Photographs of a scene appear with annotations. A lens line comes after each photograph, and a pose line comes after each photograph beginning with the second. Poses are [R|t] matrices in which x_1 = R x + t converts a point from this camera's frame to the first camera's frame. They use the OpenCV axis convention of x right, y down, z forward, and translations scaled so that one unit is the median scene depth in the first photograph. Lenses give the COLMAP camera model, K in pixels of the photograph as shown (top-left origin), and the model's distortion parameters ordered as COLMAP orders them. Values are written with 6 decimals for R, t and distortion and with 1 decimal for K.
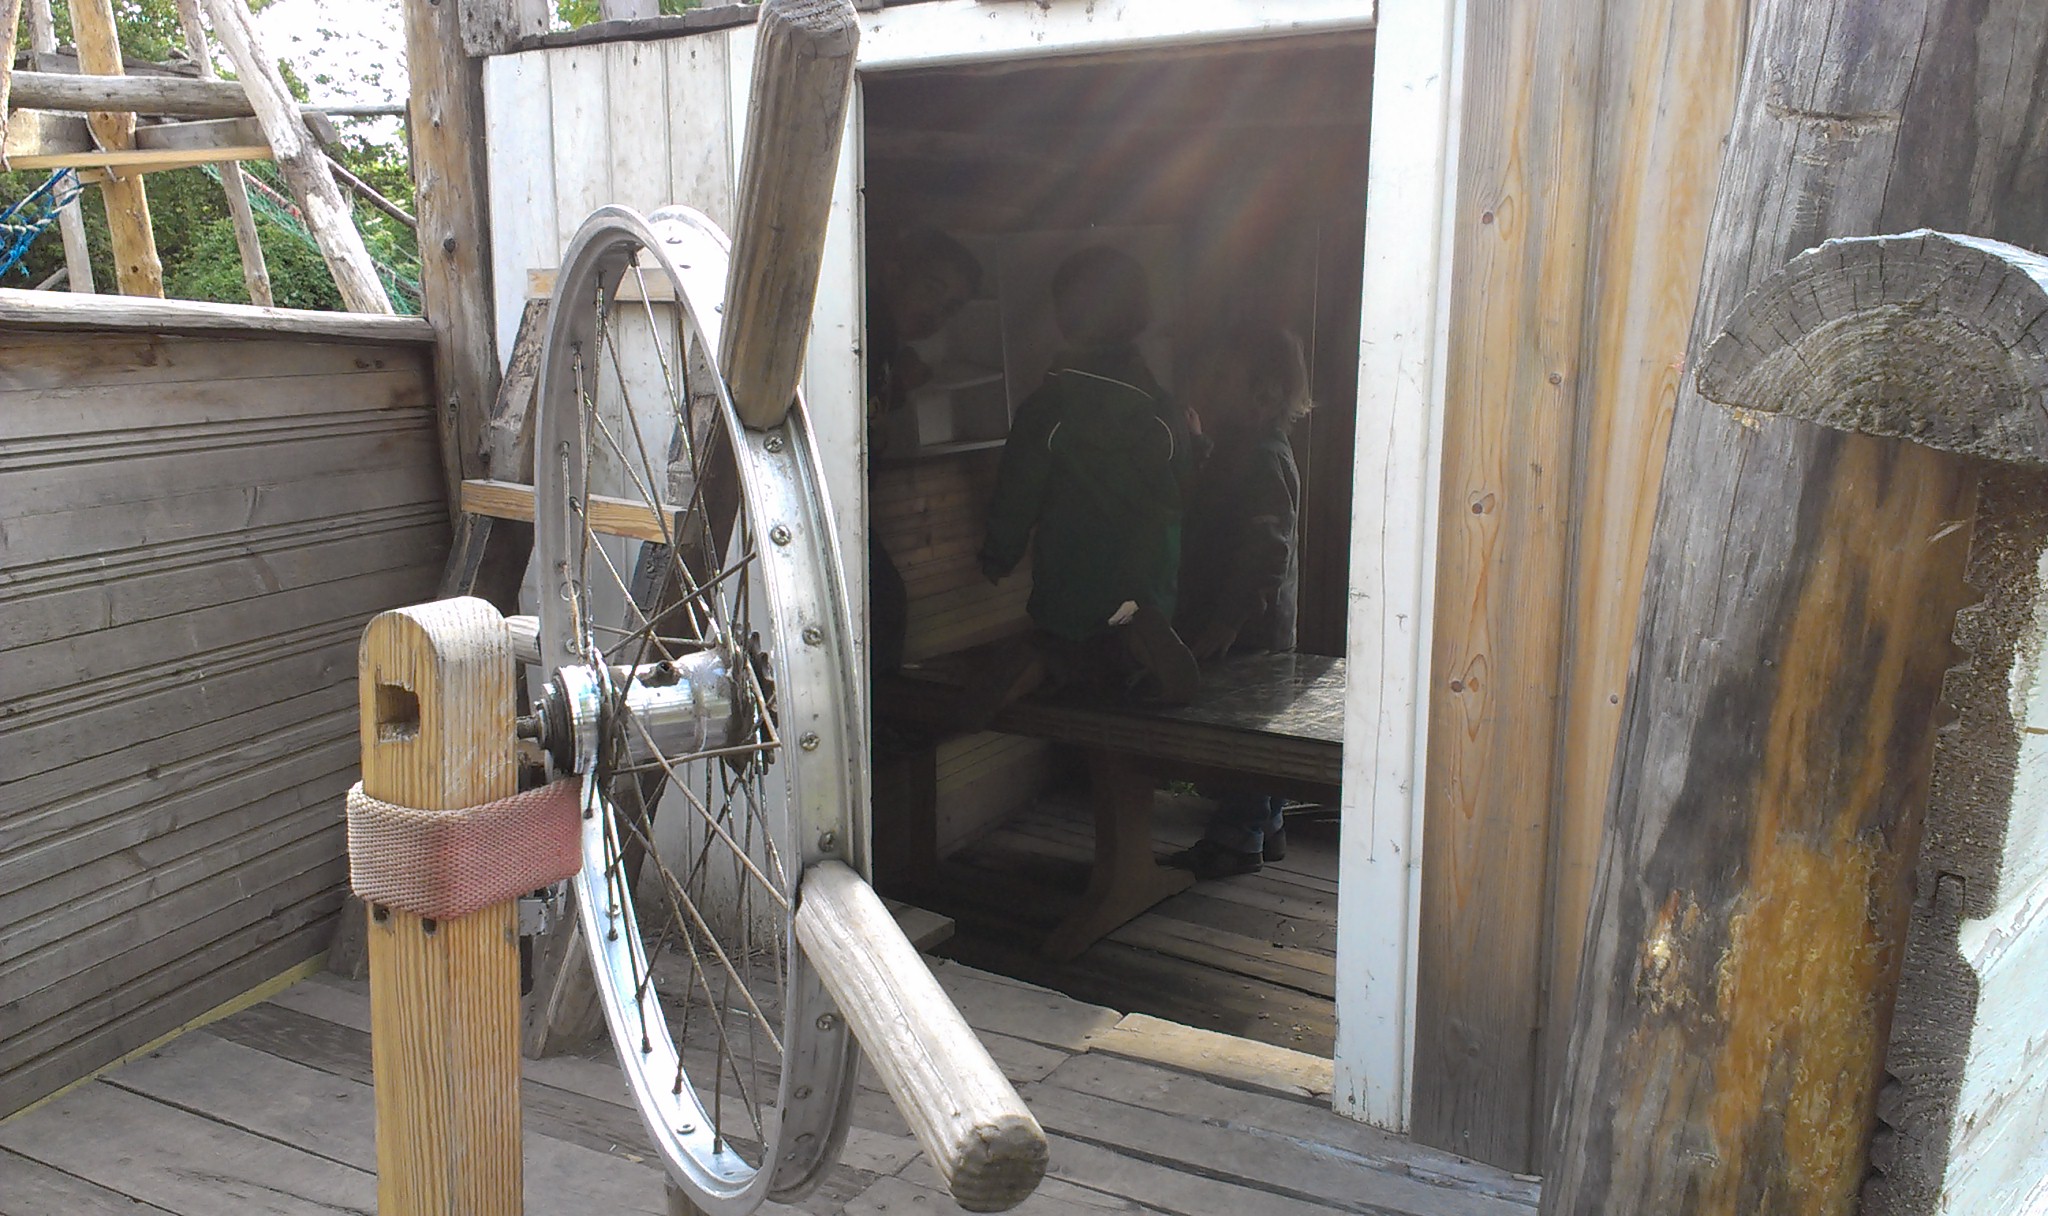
lens RADIAL K [[1775.6, 0, 1074.1], [0, 1775.6, 685.4], [0, 0, 1]] dist [0.091982, -0.184845]
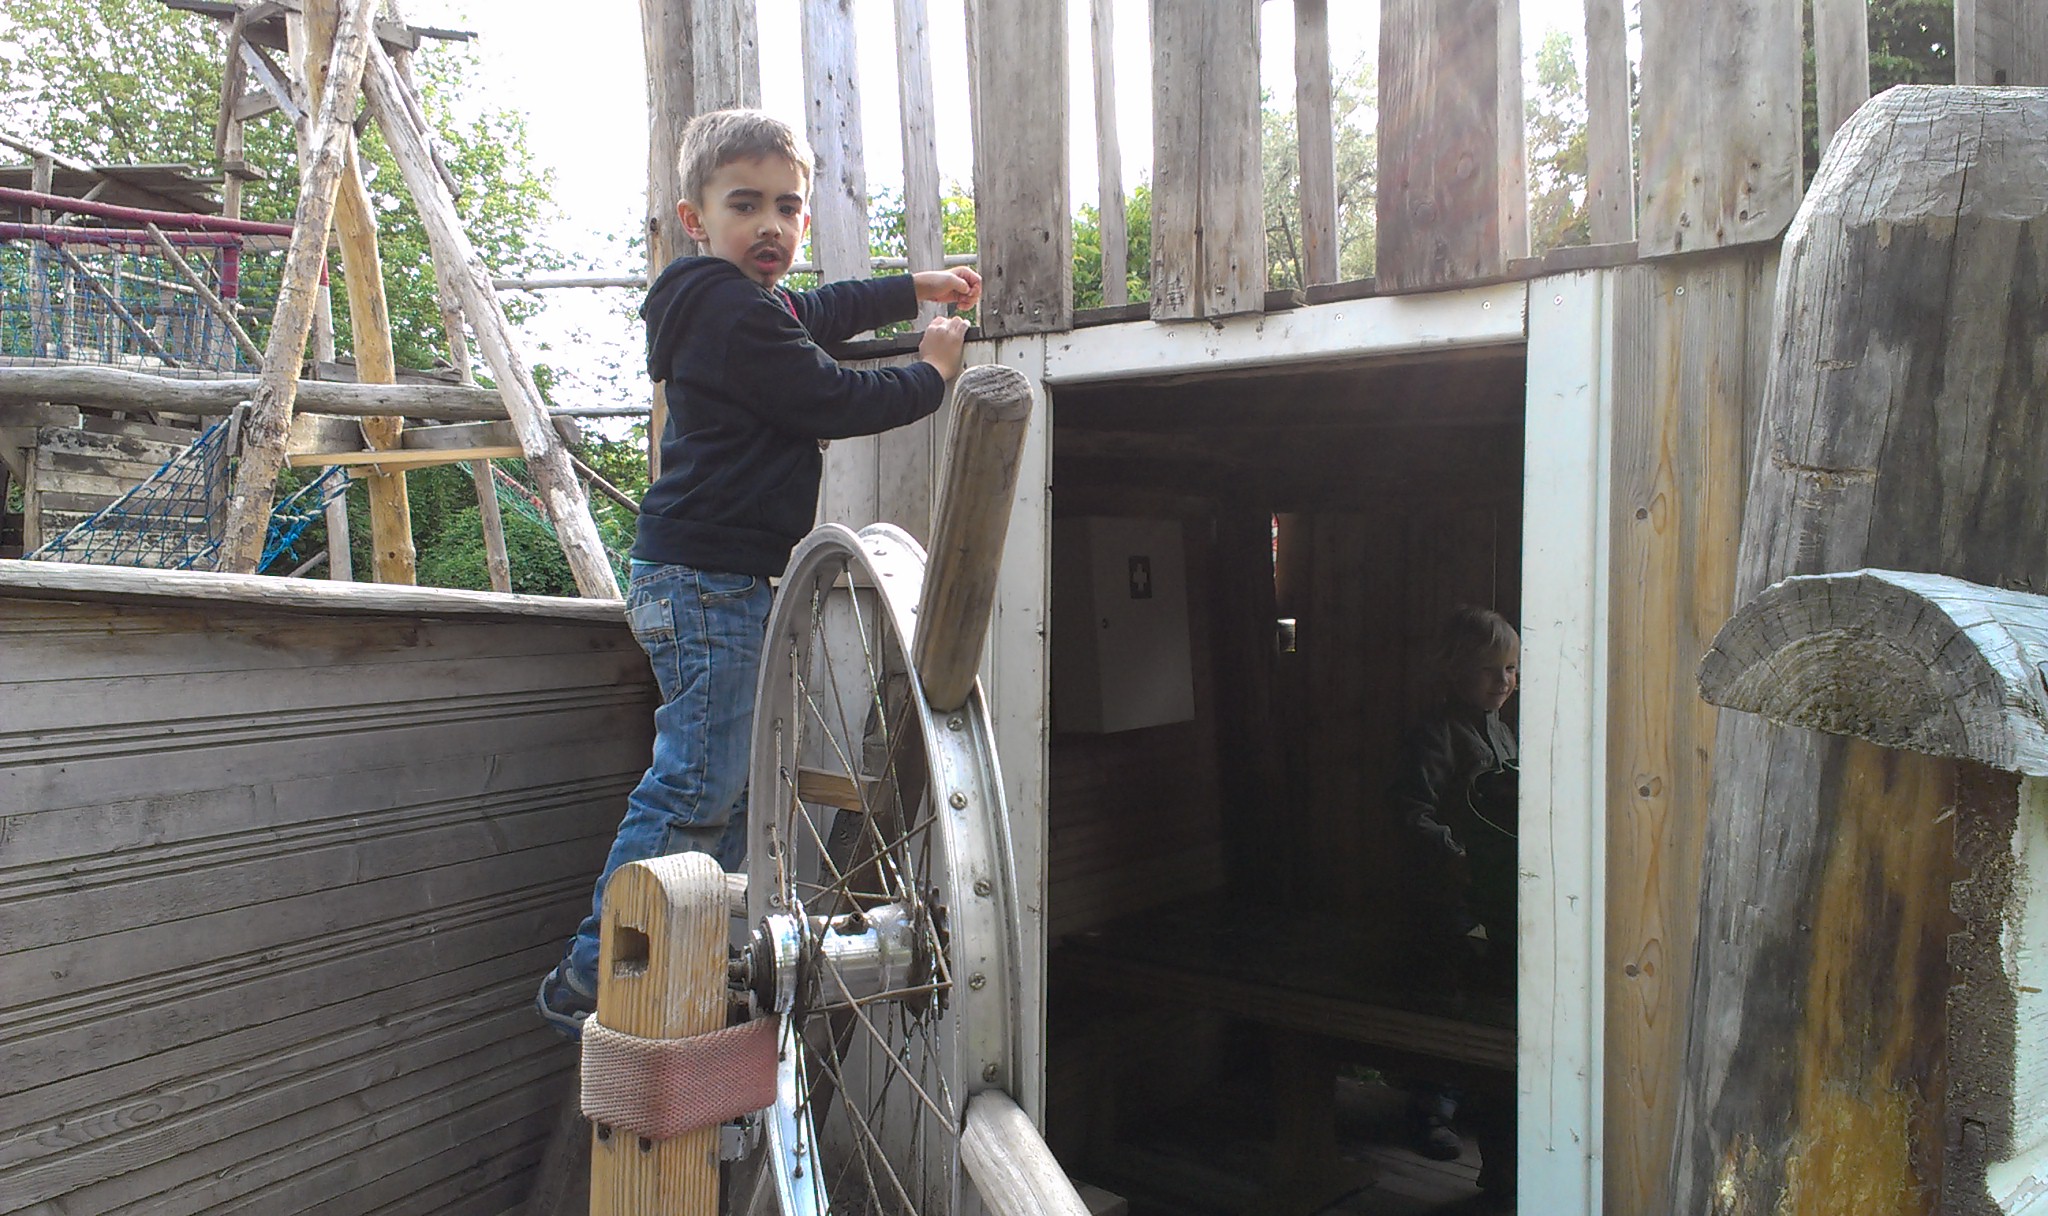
lens RADIAL K [[1784.4, 0, 1029.6], [0, 1784.4, 626.1], [0, 0, 1]] dist [0.122684, -0.232098]
pose [[0.991701, 0.002192, -0.128548, 0.026168], [-0.025841, 0.982849, -0.182593, 0.012917], [0.125943, 0.184400, 0.974749, -0.133108]]
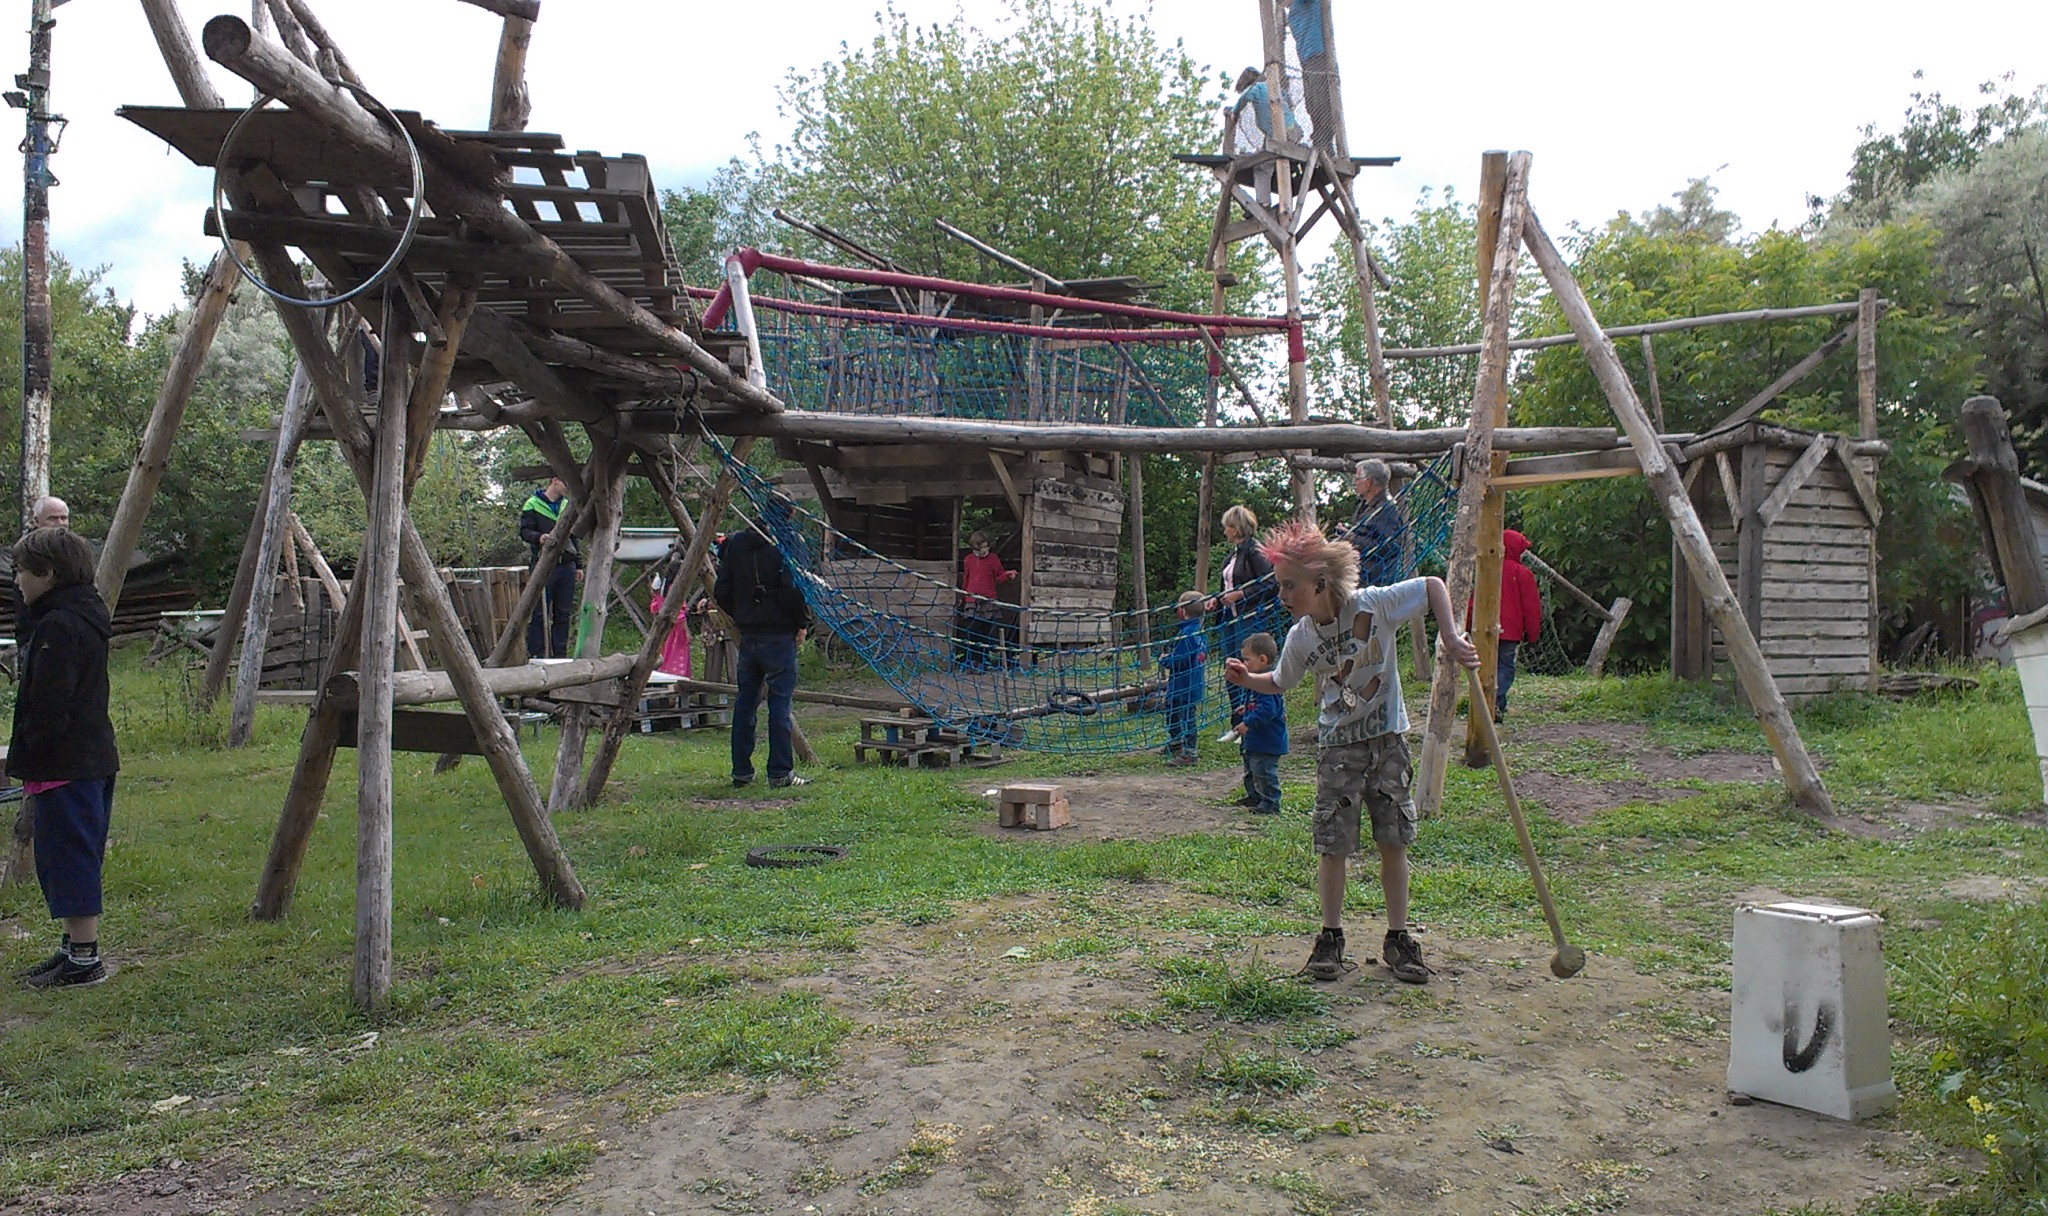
lens RADIAL K [[1715.5, 0, 1020.9], [0, 1715.5, 637.3], [0, 0, 1]] dist [0.100101, -0.175429]
pose [[0.896364, 0.002666, -0.443310, -2.179541], [-0.091860, 0.979396, -0.179850, 1.355831], [0.433696, 0.201933, 0.878140, -4.319955]]
